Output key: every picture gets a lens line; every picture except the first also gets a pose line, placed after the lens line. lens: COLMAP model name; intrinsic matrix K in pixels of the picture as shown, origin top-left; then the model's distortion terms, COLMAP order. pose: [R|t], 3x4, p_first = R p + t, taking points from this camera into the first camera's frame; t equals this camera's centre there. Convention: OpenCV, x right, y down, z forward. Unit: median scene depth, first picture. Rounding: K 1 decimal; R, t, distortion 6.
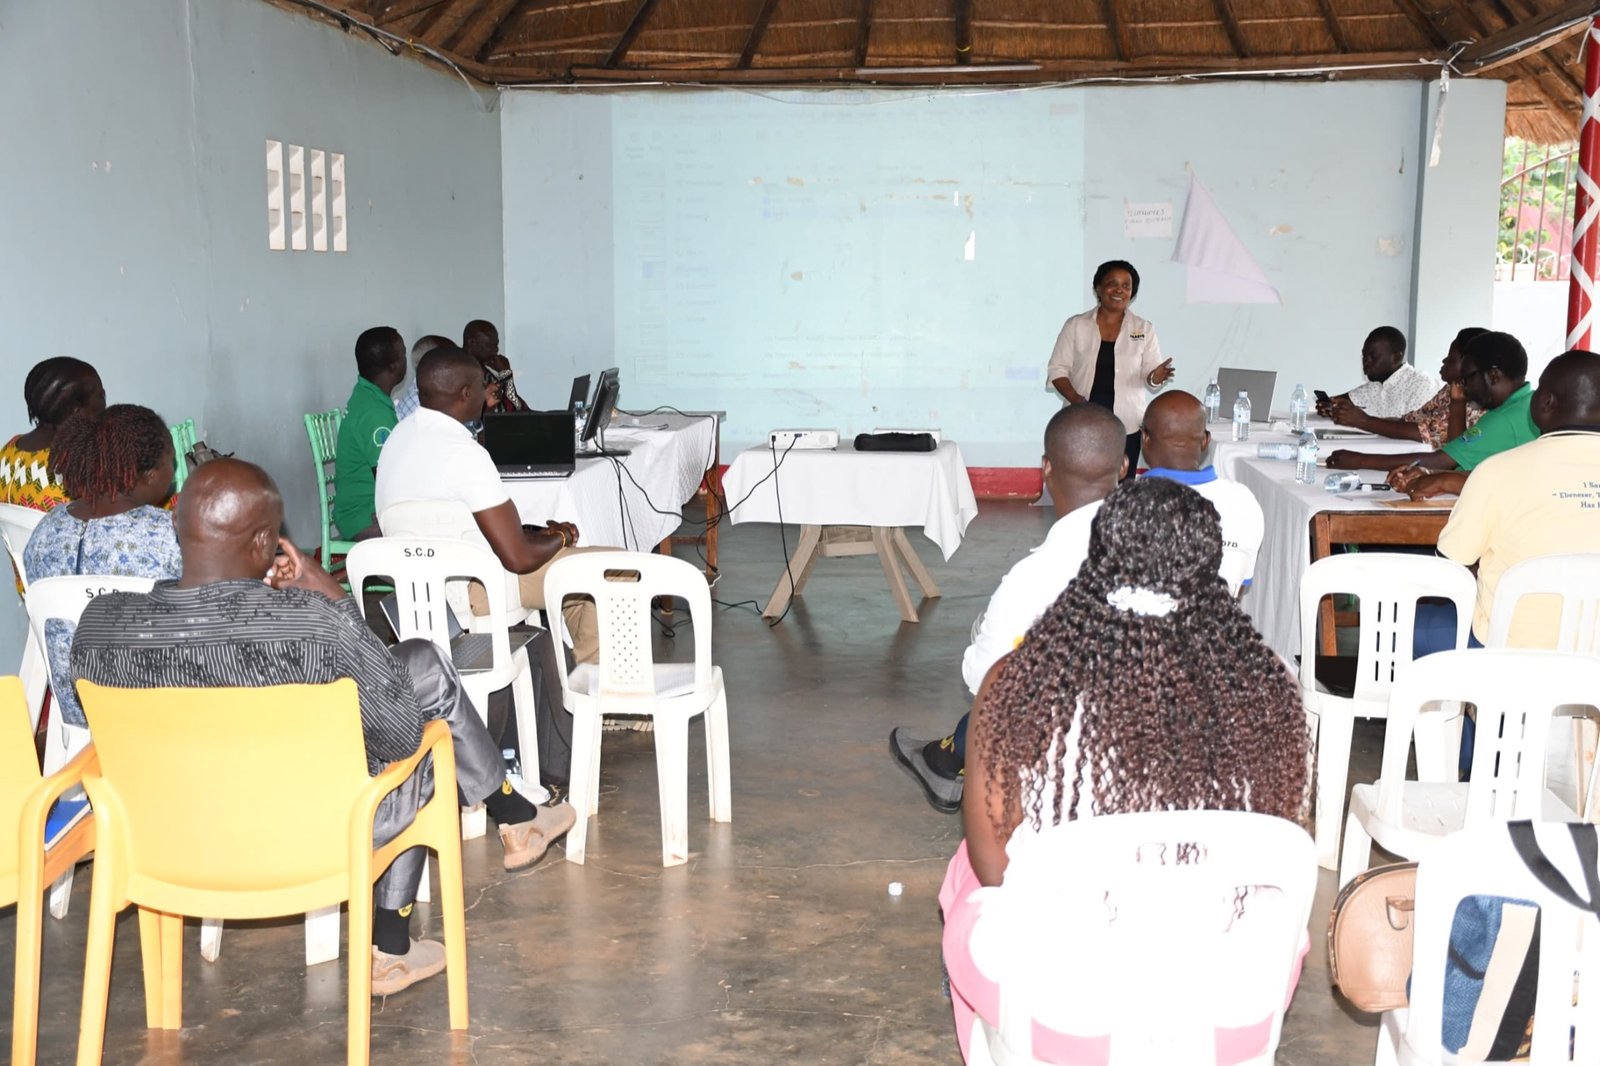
lens RADIAL K [[2034.0, 0, 800.0], [0, 2034.0, 533.0], [0, 0, 1]] dist [0.030494, 0.503040]
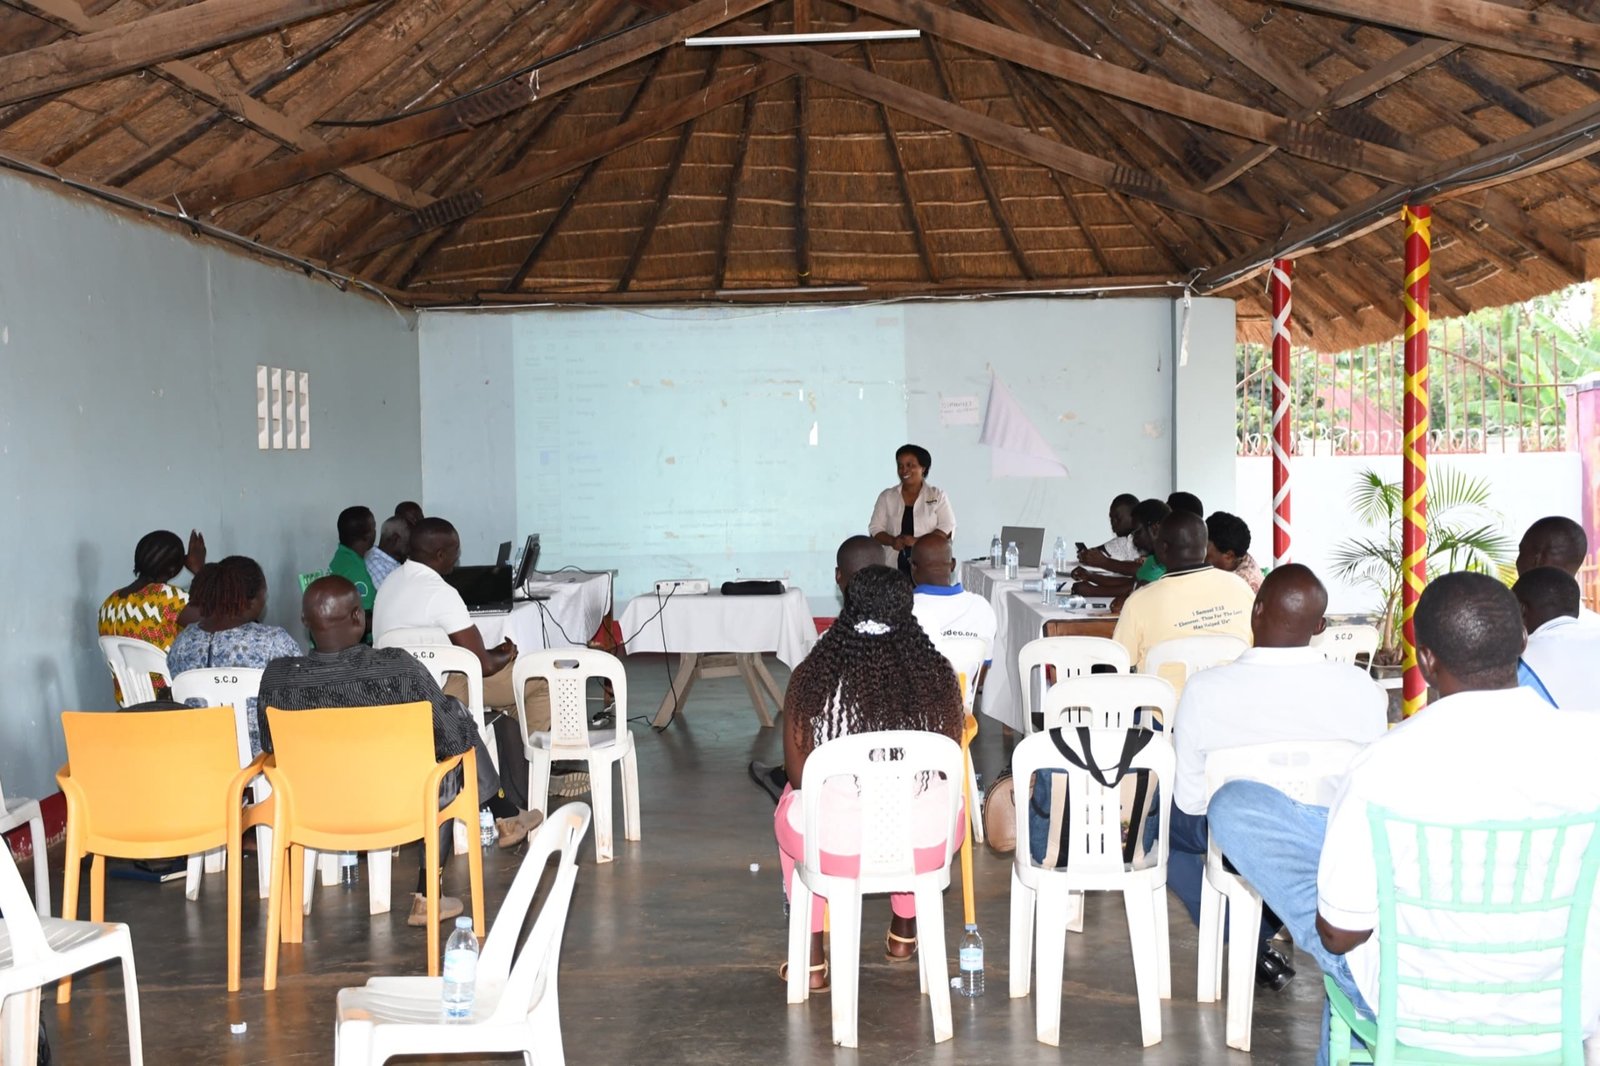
lens RADIAL K [[2034.0, 0, 800.0], [0, 2034.0, 533.0], [0, 0, 1]] dist [0.030494, 0.503040]
pose [[0.997625, -0.020758, 0.065680, -0.005588], [0.026527, 0.995748, -0.088219, 0.026750], [-0.063569, 0.089751, 0.993933, -0.217425]]
